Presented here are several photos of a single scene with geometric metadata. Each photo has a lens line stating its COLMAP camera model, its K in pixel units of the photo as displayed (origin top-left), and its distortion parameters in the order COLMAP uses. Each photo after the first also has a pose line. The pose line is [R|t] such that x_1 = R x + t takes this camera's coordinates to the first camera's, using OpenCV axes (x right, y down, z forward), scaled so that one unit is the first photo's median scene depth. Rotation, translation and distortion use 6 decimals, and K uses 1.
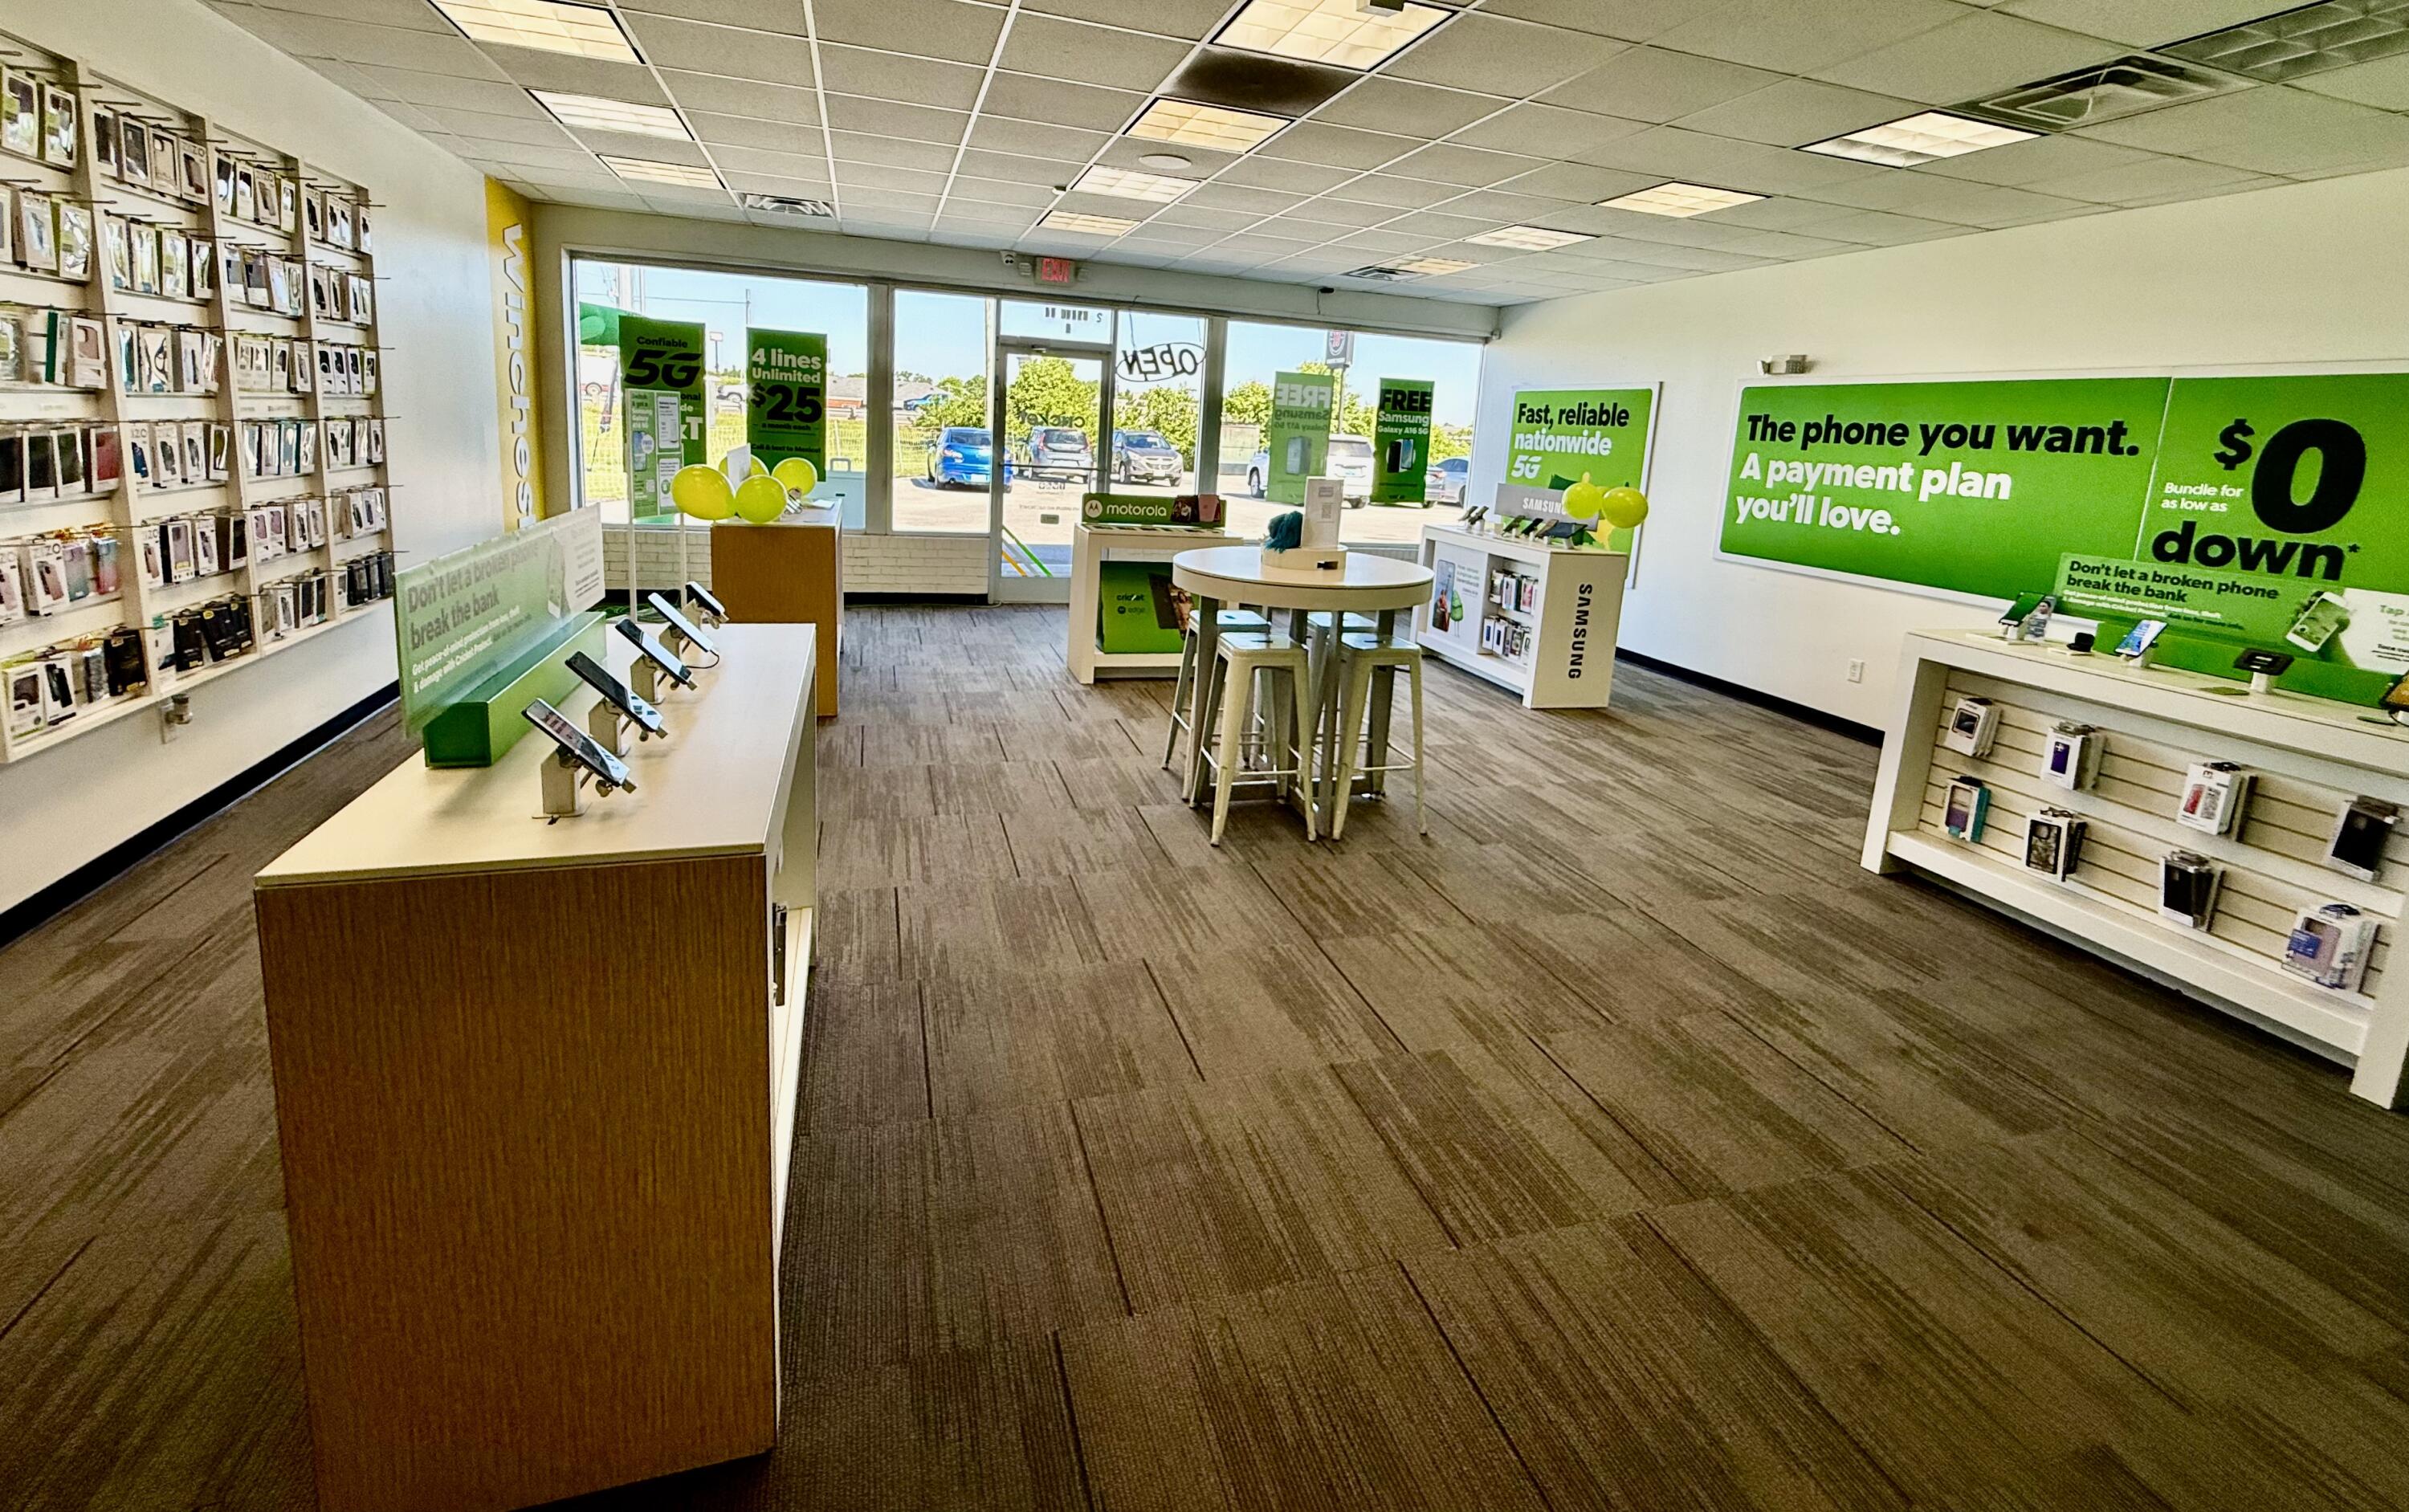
lens RADIAL K [[1040.3, 0, 1196.9], [0, 1040.3, 613.4], [0, 0, 1]] dist [-0.000261, 0.000675]
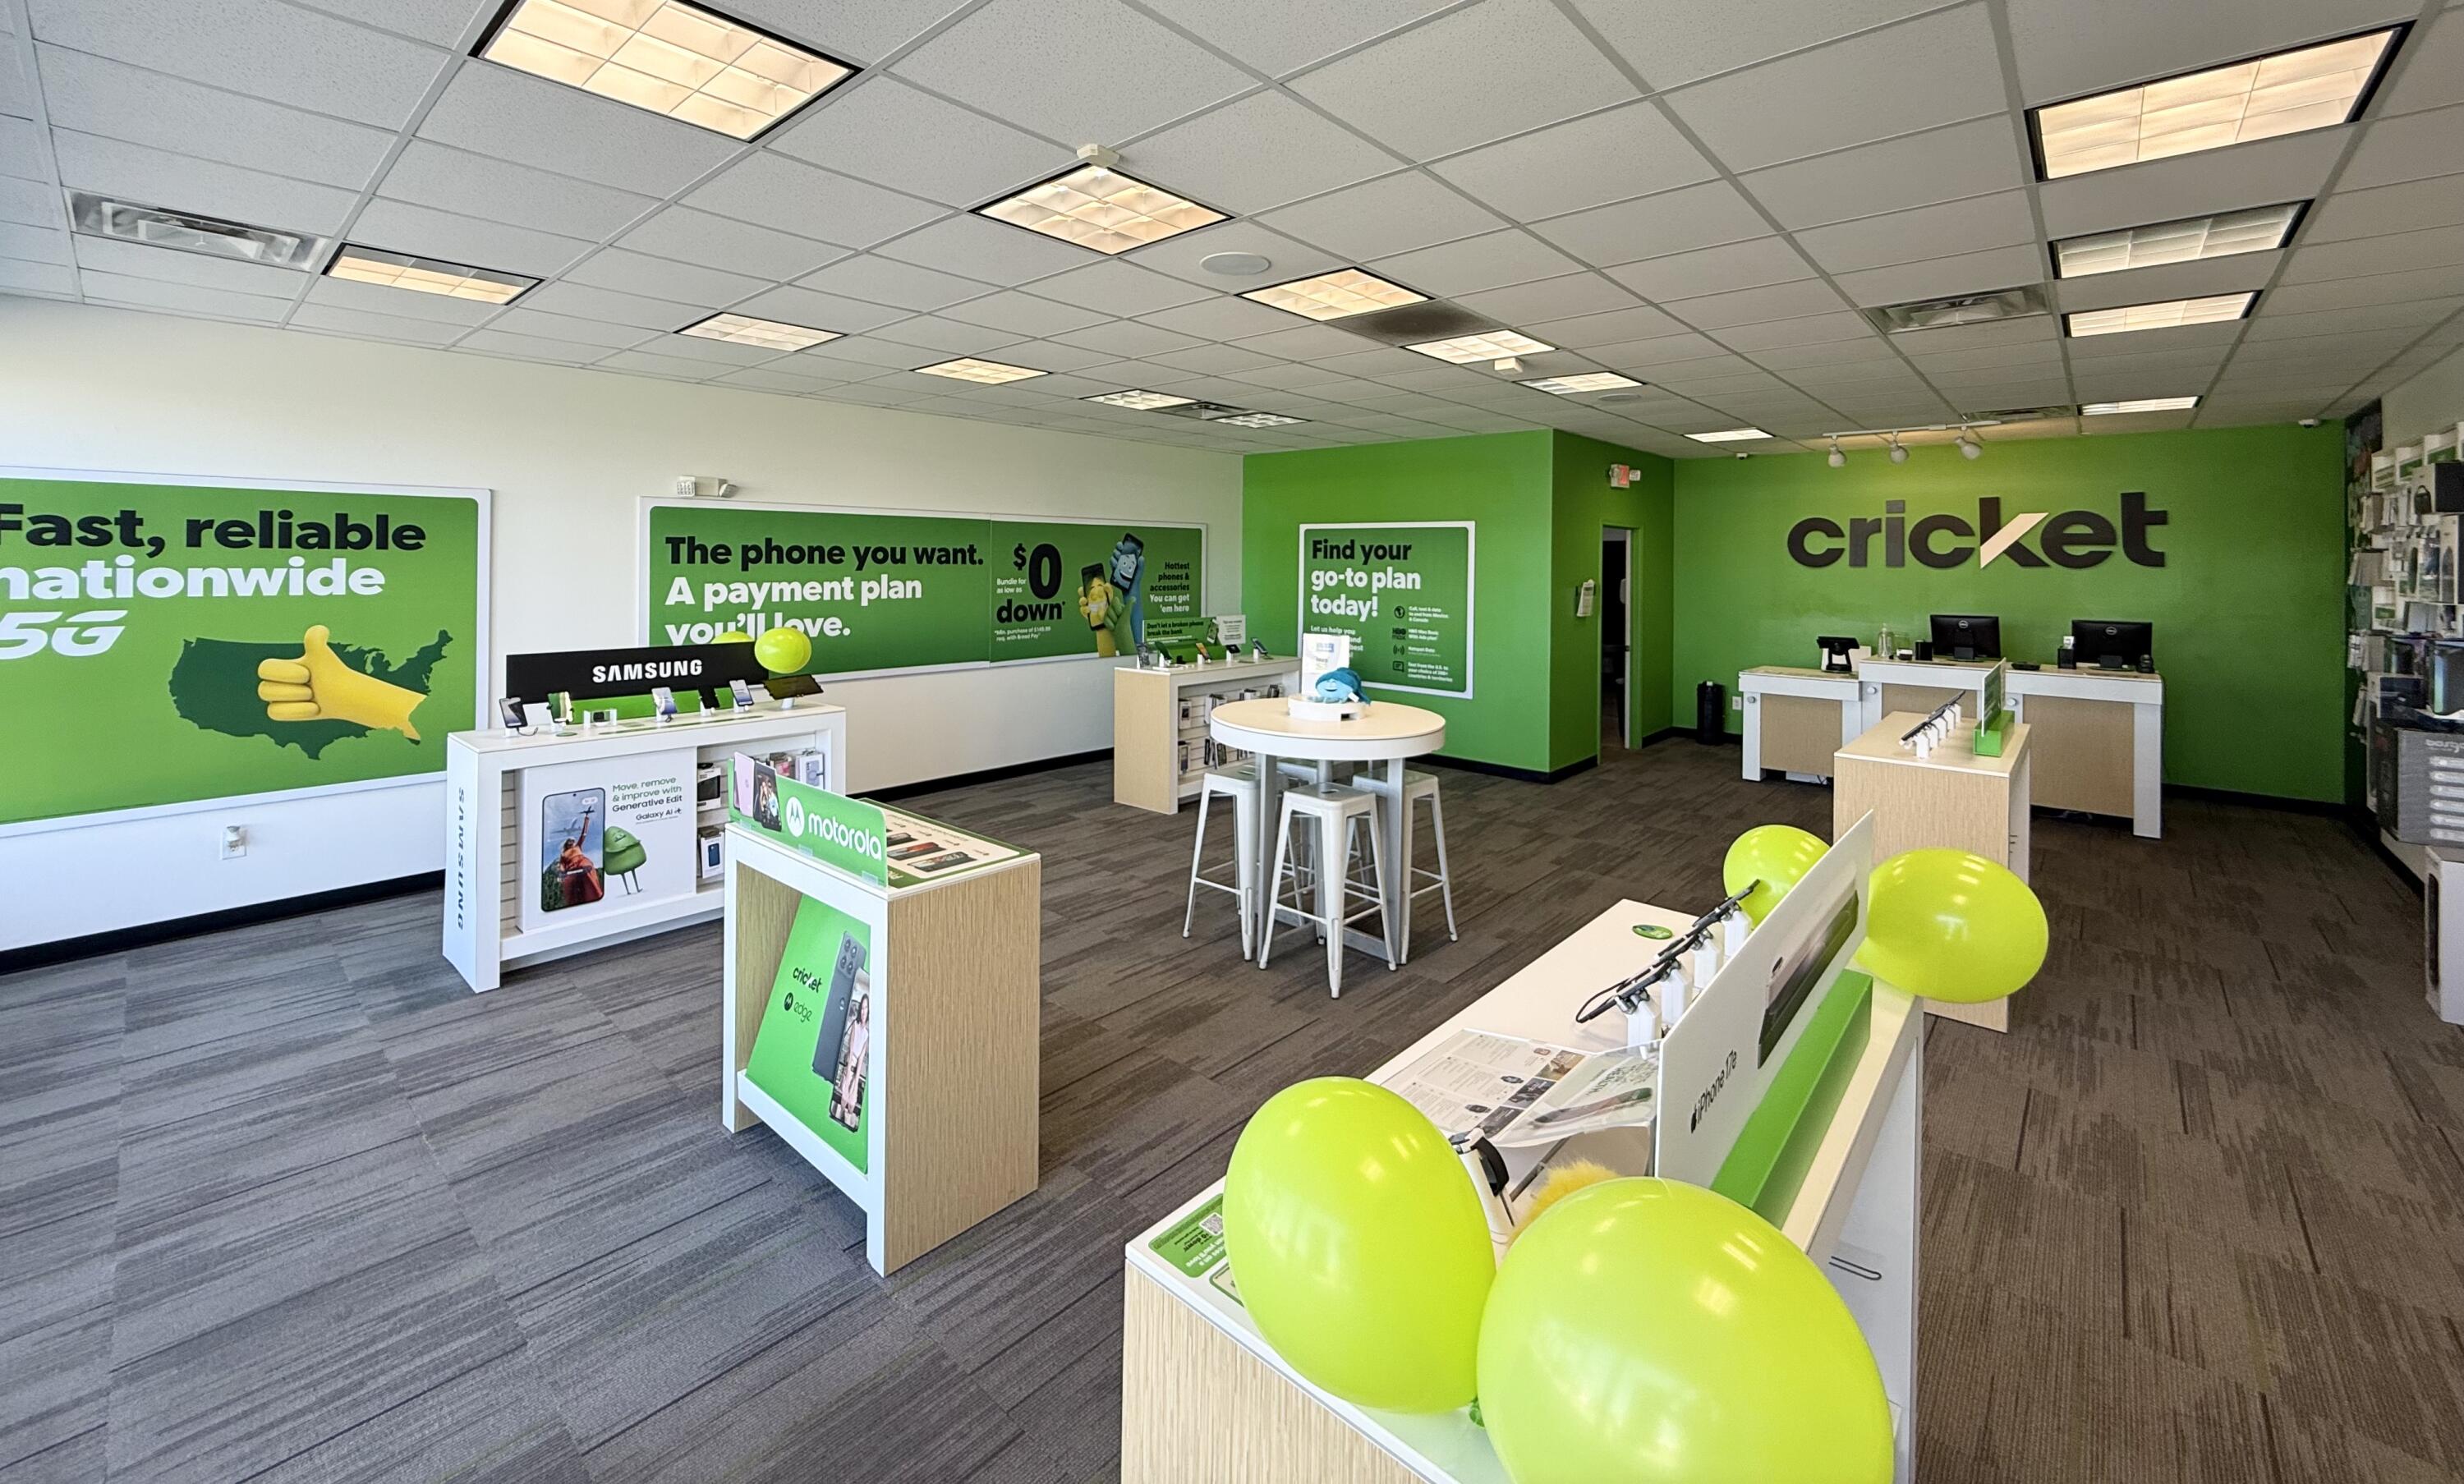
lens RADIAL K [[978.5, 0, 1231.9], [0, 978.5, 563.9], [0, 0, 1]] dist [-0.000108, 0.000525]
pose [[-0.513535, -0.068646, 0.855318, -0.492338], [0.113051, 0.982693, 0.146745, -0.250493], [-0.850589, 0.172054, -0.496887, 1.063760]]
